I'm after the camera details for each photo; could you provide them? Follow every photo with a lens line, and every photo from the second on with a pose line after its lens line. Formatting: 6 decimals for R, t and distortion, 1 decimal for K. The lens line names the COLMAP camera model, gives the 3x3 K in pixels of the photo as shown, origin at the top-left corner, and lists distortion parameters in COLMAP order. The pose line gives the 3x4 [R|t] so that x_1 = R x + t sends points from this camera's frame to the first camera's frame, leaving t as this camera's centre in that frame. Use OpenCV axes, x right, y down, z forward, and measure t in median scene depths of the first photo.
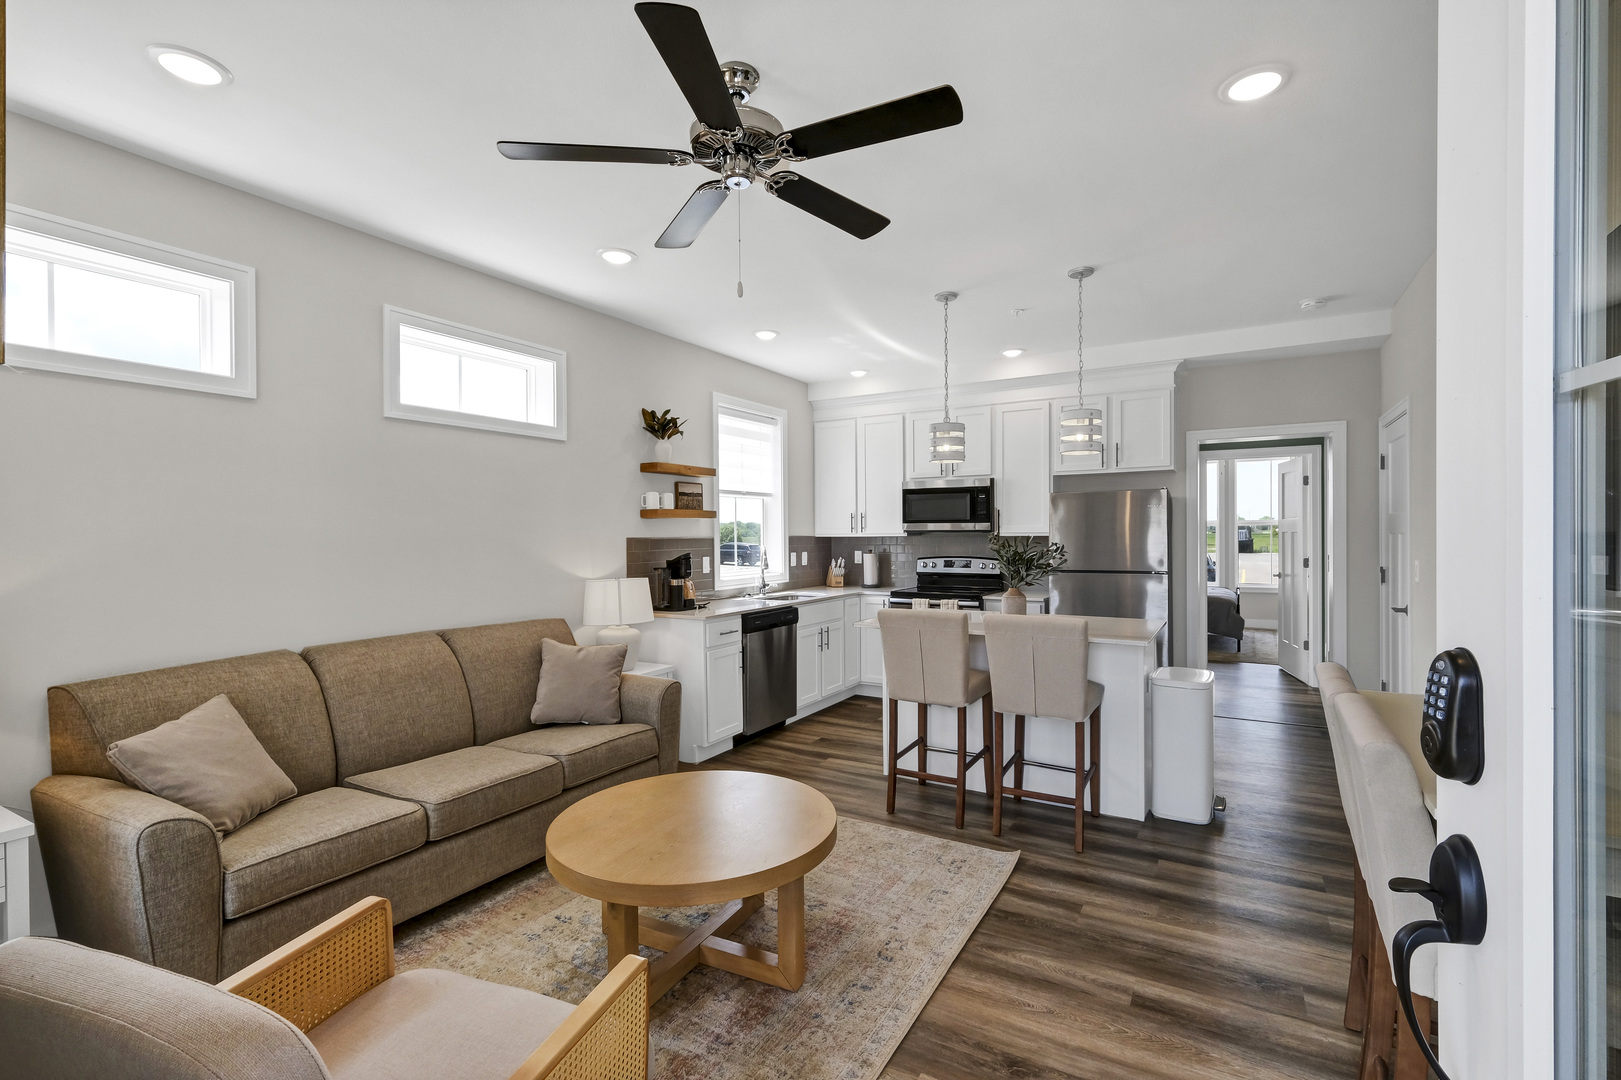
lens RADIAL K [[728.1, 0, 822.1], [0, 728.1, 522.2], [0, 0, 1]] dist [0.001288, -0.000092]
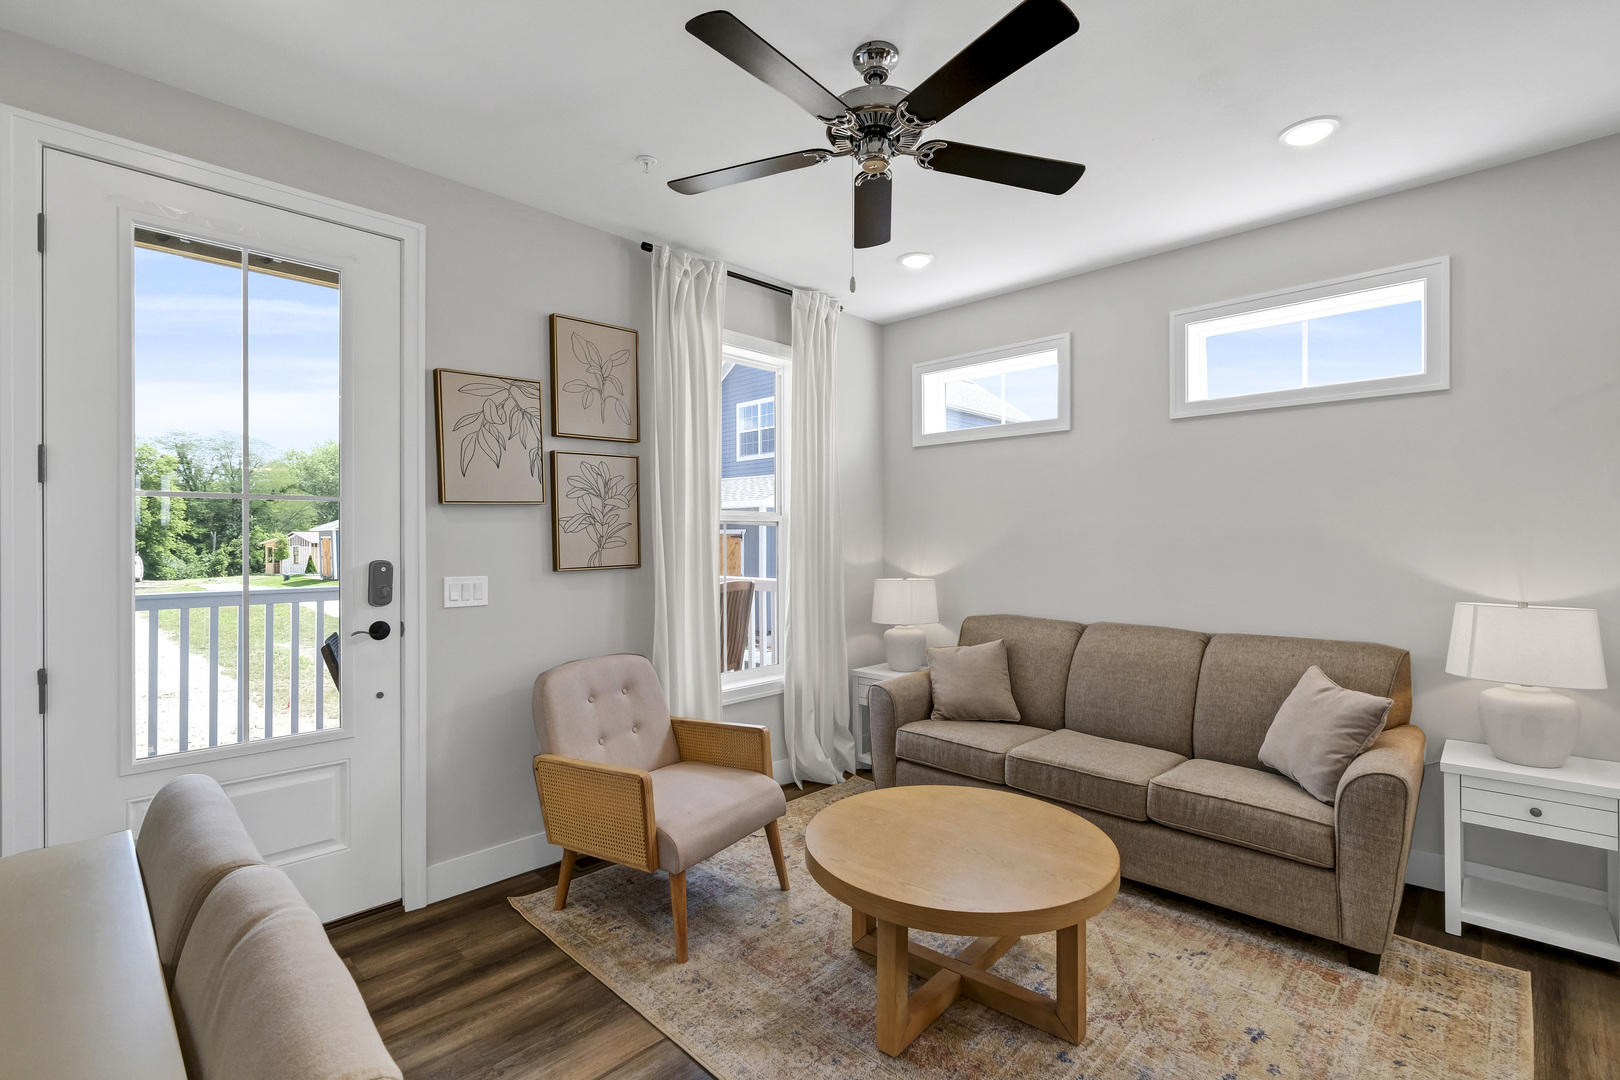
lens RADIAL K [[727.7, 0, 821.6], [0, 727.7, 522.2], [0, 0, 1]] dist [0.001288, -0.000092]
pose [[-0.245494, -0.029460, -0.968950, 0.528701], [0.002103, 0.999520, -0.030923, 0.034925], [0.969396, -0.009629, -0.245314, 0.761844]]
